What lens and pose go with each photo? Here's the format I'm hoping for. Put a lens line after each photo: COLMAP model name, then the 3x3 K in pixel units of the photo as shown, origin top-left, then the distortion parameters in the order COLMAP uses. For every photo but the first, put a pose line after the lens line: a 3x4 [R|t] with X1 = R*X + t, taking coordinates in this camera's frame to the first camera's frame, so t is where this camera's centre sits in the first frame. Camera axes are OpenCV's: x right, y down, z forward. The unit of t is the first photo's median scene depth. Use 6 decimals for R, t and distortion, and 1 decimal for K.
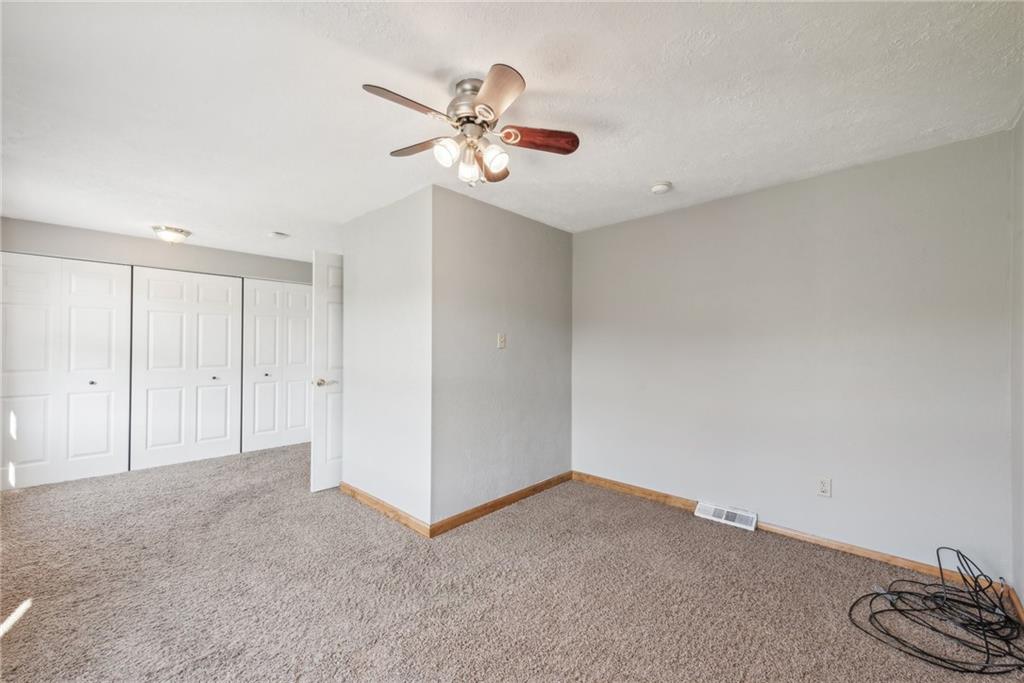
lens RADIAL K [[411.8, 0, 519.0], [0, 411.8, 340.8], [0, 0, 1]] dist [0.010500, -0.001811]
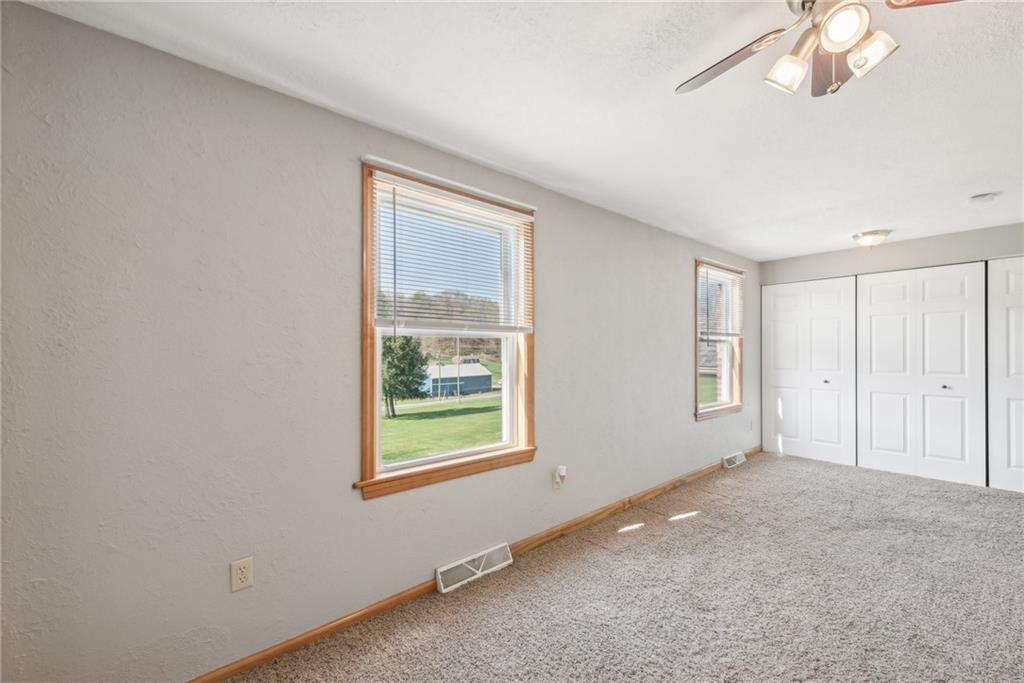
lens RADIAL K [[411.8, 0, 519.2], [0, 411.8, 350.8], [0, 0, 1]] dist [0.010500, -0.001811]
pose [[-0.103711, -0.006447, -0.994587, 0.241346], [0.021386, 0.999733, -0.008711, 0.004714], [0.994378, -0.022174, -0.103545, 0.262837]]
